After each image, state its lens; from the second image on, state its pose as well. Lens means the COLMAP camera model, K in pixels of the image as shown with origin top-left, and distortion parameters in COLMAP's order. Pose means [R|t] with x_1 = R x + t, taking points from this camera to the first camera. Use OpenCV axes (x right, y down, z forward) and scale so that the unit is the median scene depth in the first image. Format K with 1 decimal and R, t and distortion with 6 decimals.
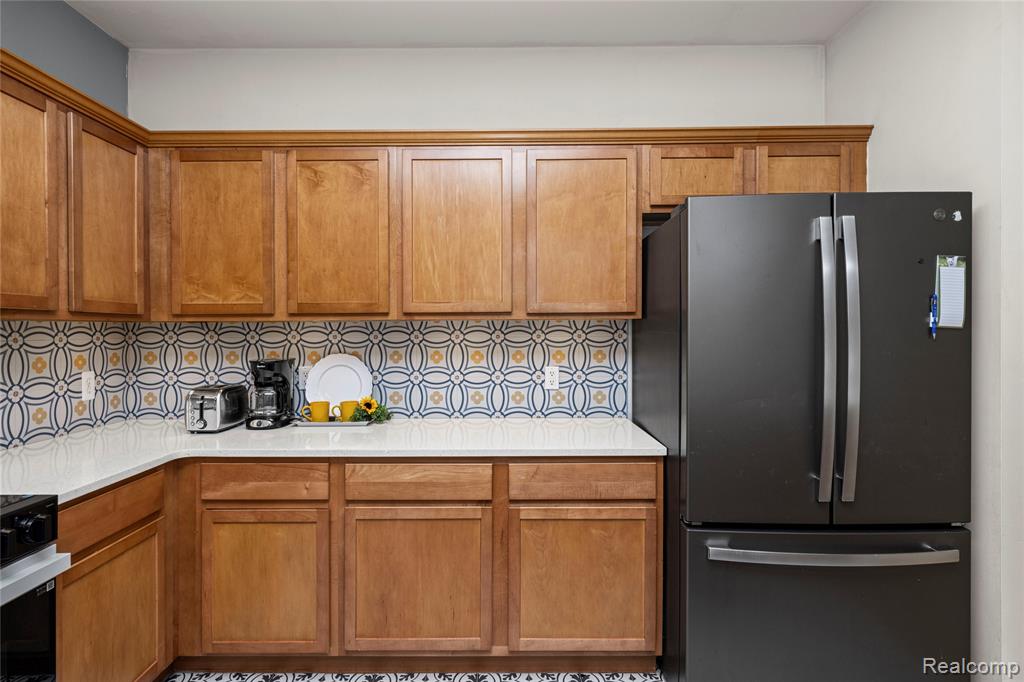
lens RADIAL K [[526.7, 0, 509.8], [0, 526.7, 322.8], [0, 0, 1]] dist [0.003902, -0.002334]
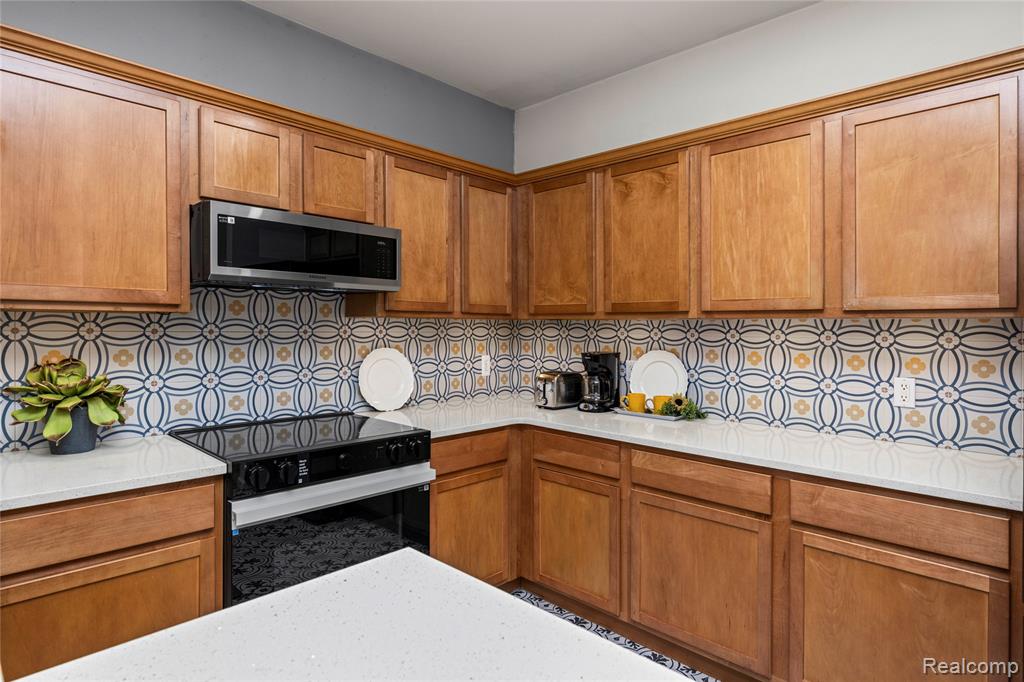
lens RADIAL K [[564.8, 0, 503.8], [0, 564.8, 321.4], [0, 0, 1]] dist [0.004225, -0.009224]
pose [[0.710562, 0.005277, -0.703615, 0.284478], [-0.004022, 0.999986, 0.003438, -0.001656], [0.703624, 0.000387, 0.710573, -0.020705]]
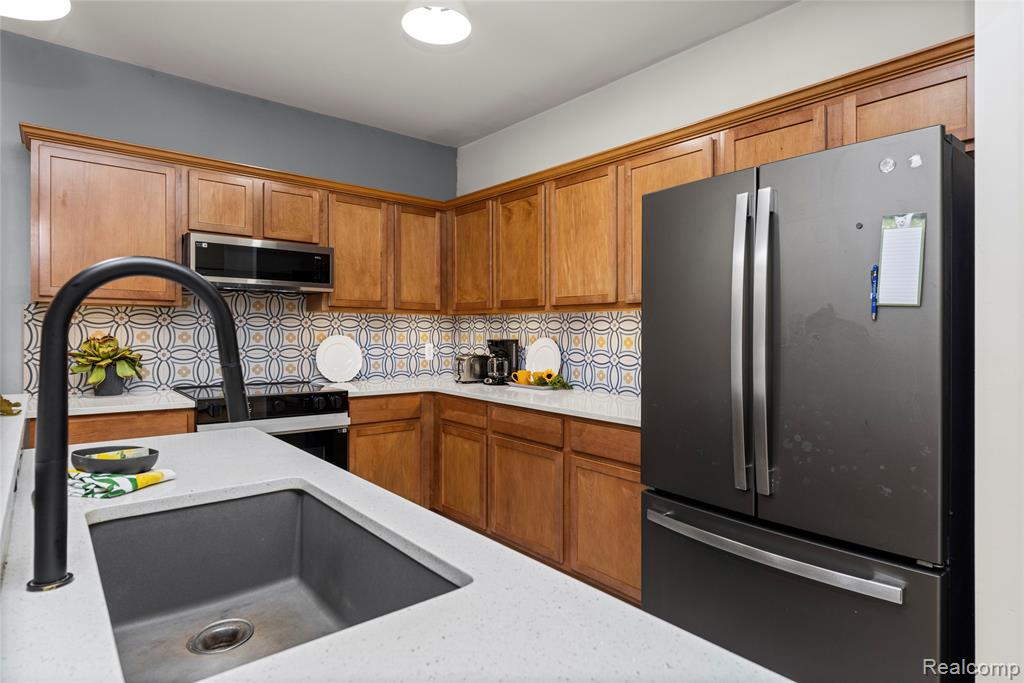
lens RADIAL K [[564.8, 0, 503.7], [0, 564.8, 323.0], [0, 0, 1]] dist [0.004225, -0.009224]
pose [[0.630324, 0.000392, -0.776332, 0.835844], [-0.004495, 0.999985, -0.003145, 0.030415], [0.776319, 0.005472, 0.630316, 0.010193]]
